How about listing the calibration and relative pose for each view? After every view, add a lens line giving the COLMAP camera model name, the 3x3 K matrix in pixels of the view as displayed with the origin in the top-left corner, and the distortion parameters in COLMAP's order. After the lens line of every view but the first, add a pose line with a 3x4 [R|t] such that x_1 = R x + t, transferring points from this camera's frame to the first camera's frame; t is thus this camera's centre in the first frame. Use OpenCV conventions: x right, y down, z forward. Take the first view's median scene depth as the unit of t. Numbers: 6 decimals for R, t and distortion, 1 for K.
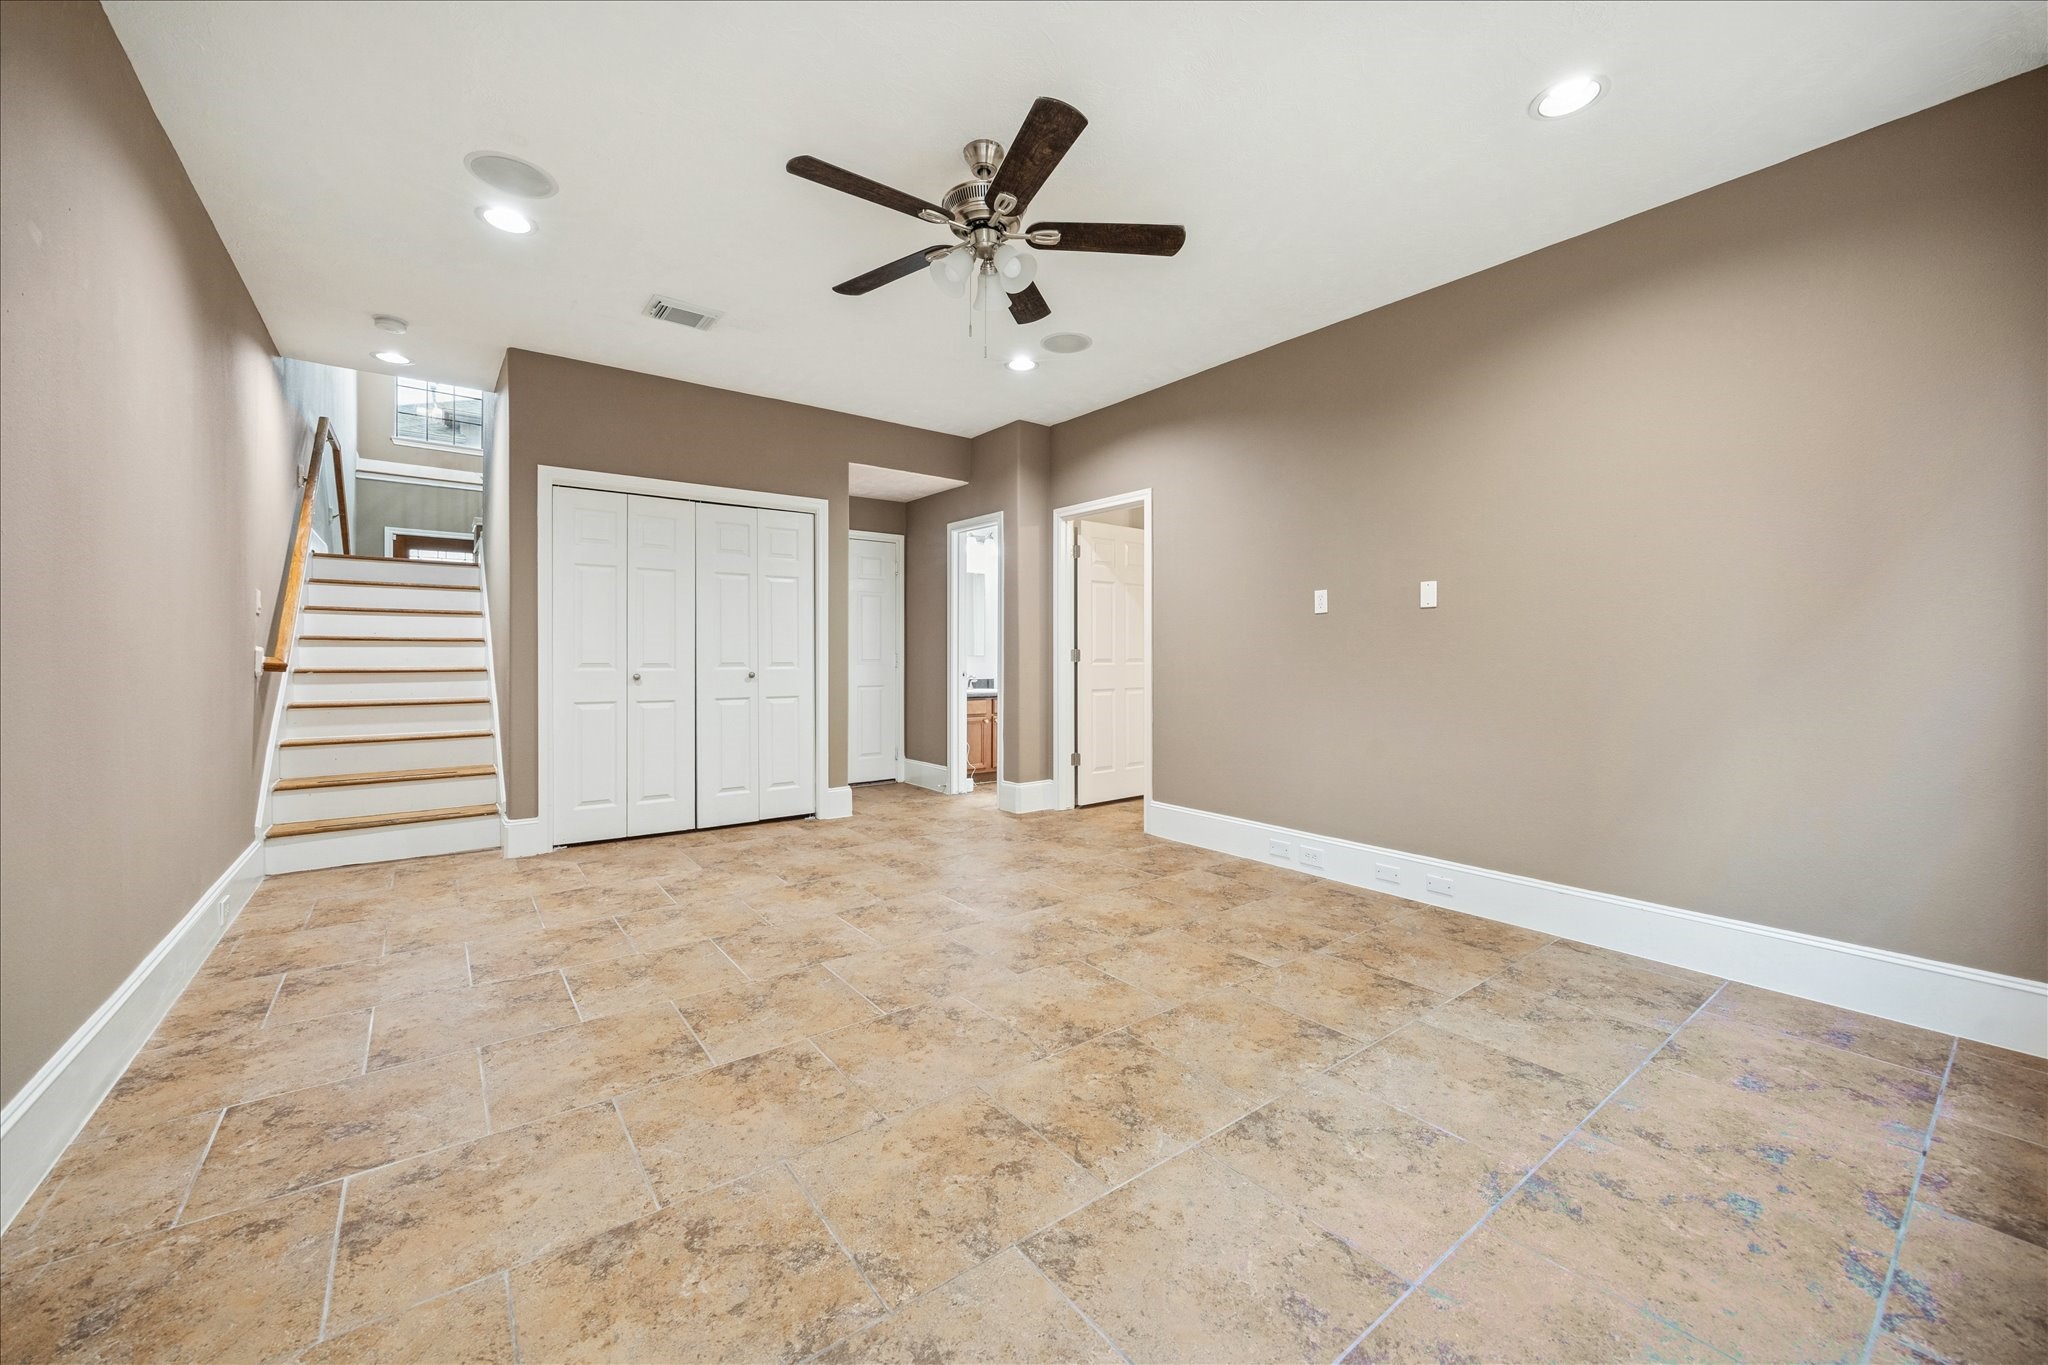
lens RADIAL K [[800.4, 0, 1052.2], [0, 800.4, 669.0], [0, 0, 1]] dist [-0.000869, 0.000060]
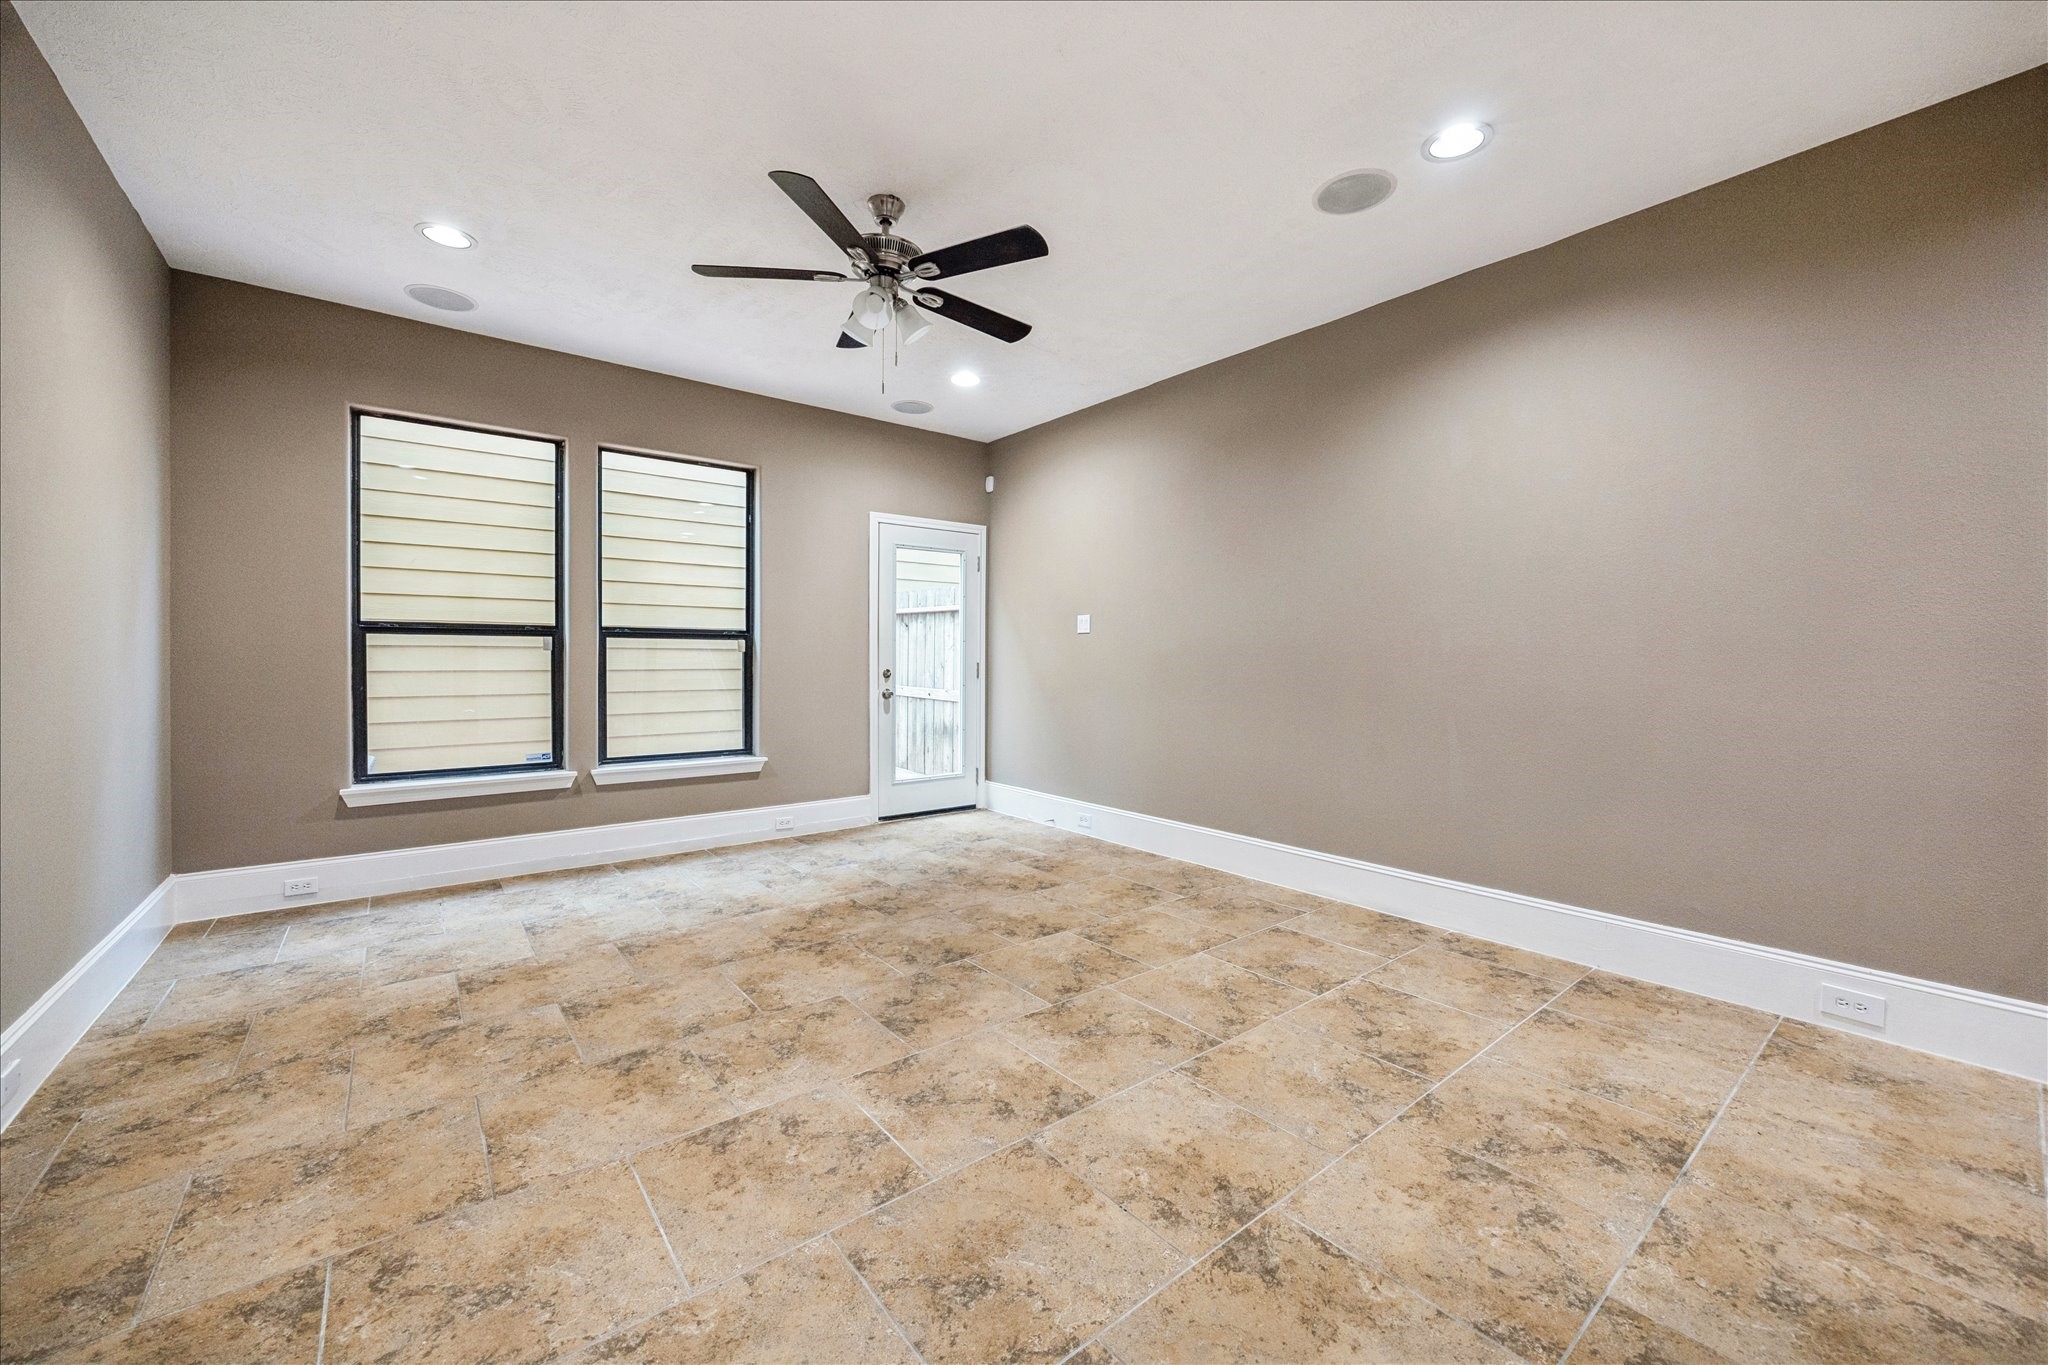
lens RADIAL K [[800.4, 0, 1052.2], [0, 800.4, 669.0], [0, 0, 1]] dist [-0.000869, 0.000060]
pose [[-0.999642, -0.006778, -0.025871, -0.282718], [-0.007529, 0.999549, 0.029055, -0.045332], [0.025663, 0.029239, -0.999243, 2.045760]]
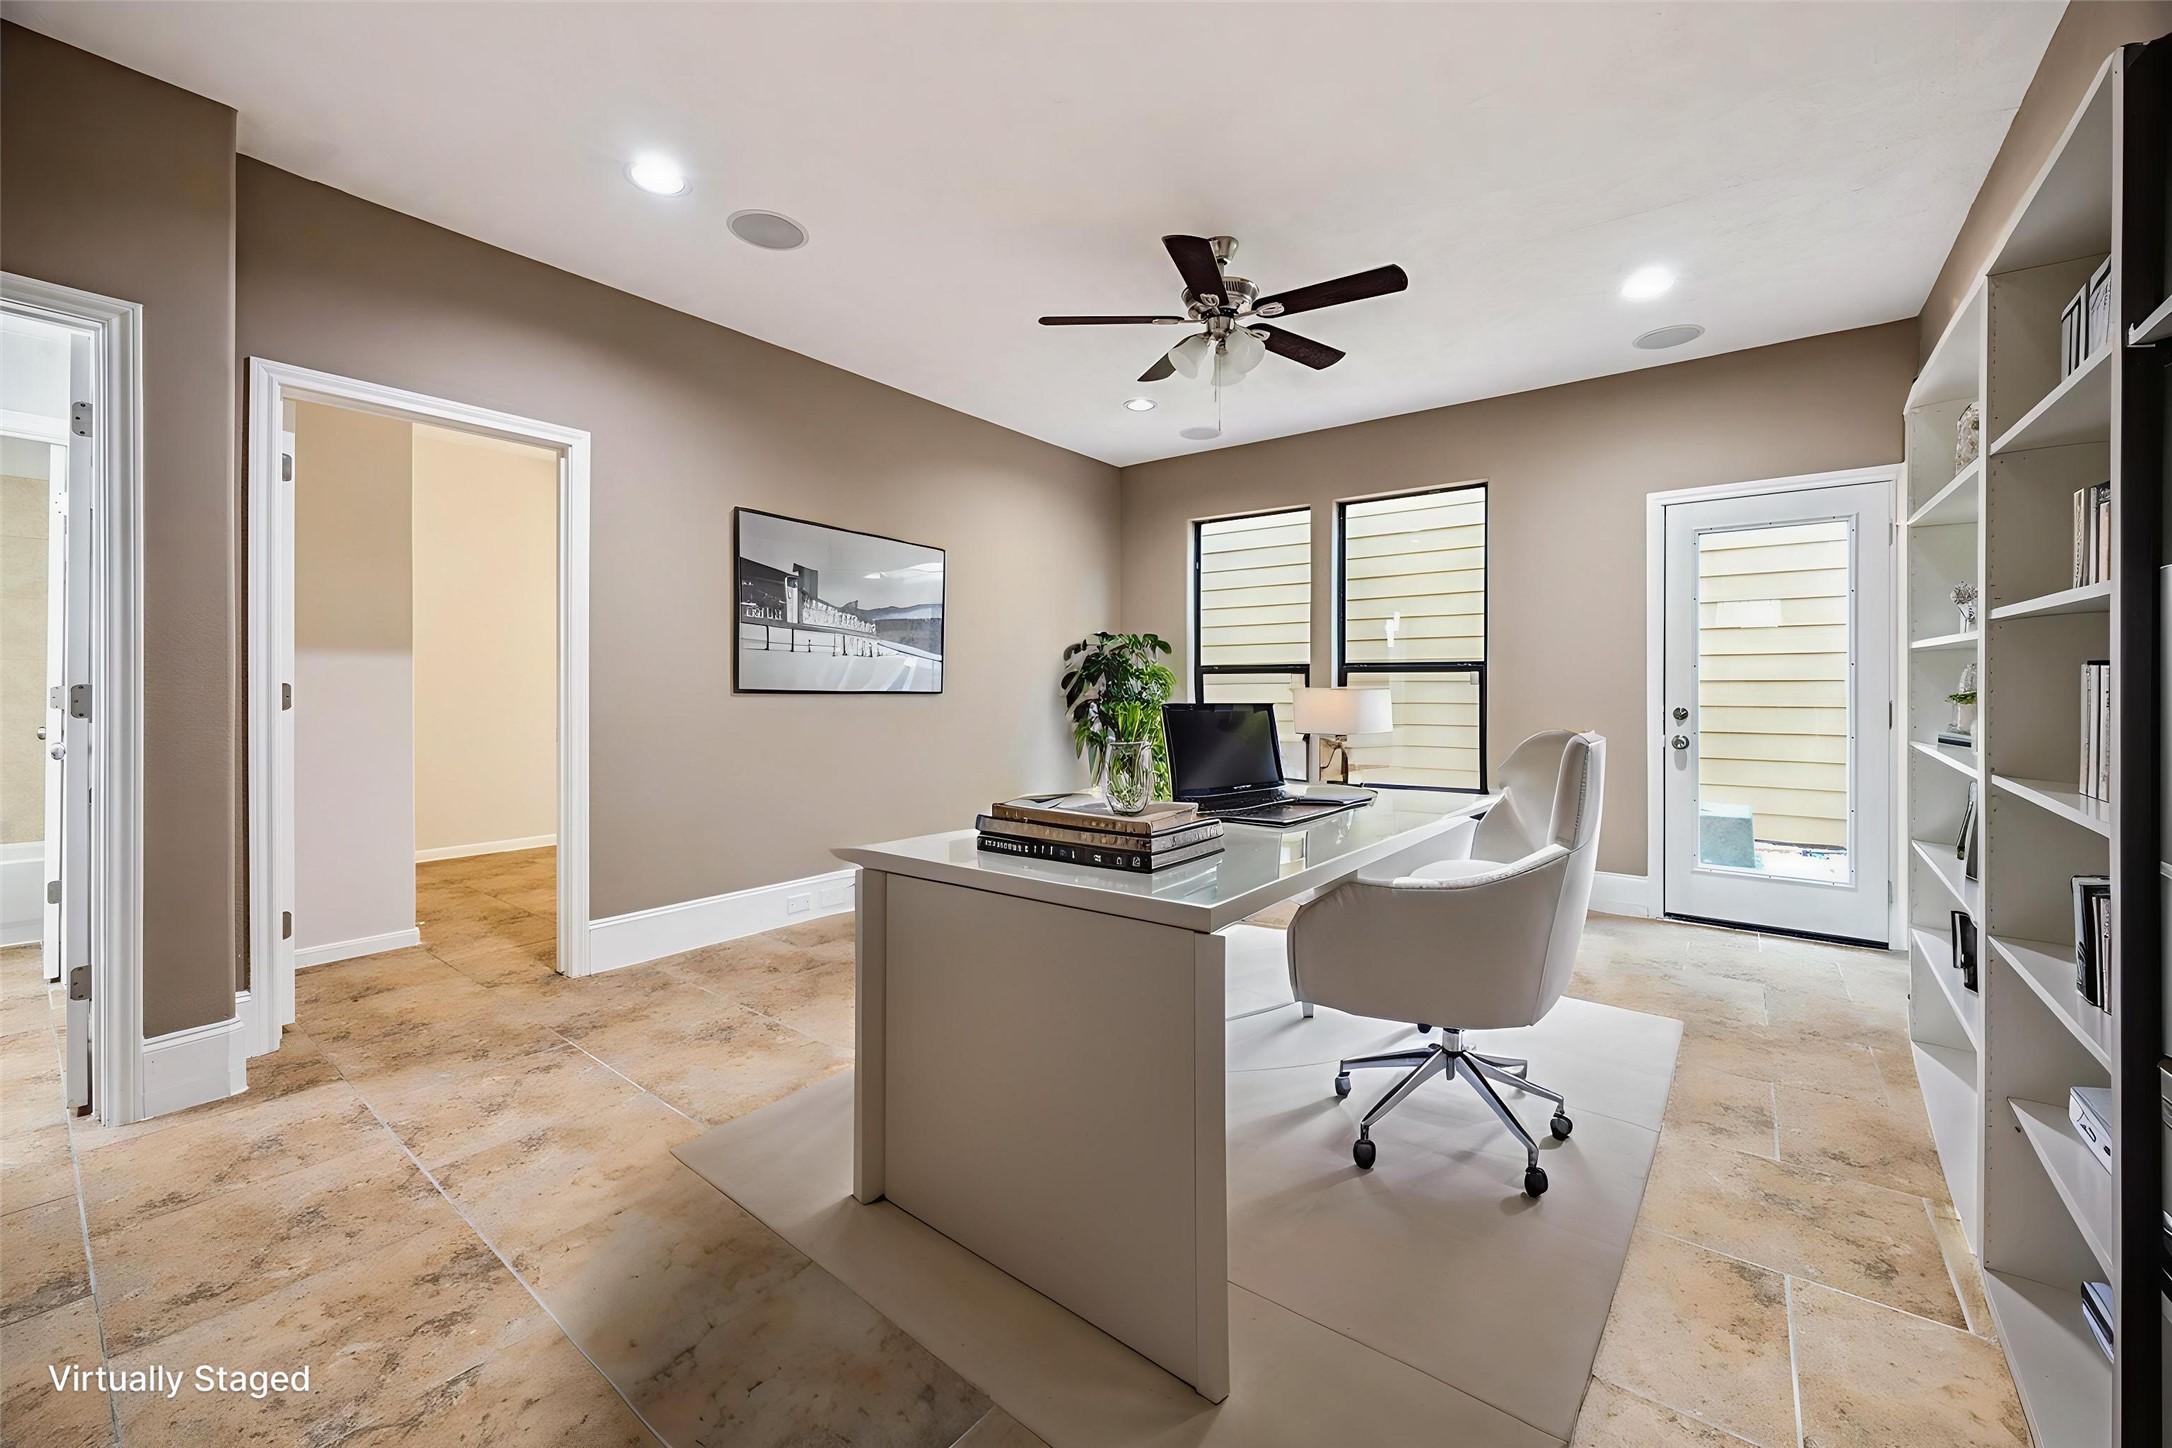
lens RADIAL K [[851.2, 0, 1082.9], [0, 851.2, 684.2], [0, 0, 1]] dist [0.002254, 0.000296]
pose [[-0.250488, 0.000947, 0.968119, -1.148514], [0.011623, 0.999930, 0.002030, -0.039714], [-0.968050, 0.011761, -0.250482, 1.430299]]
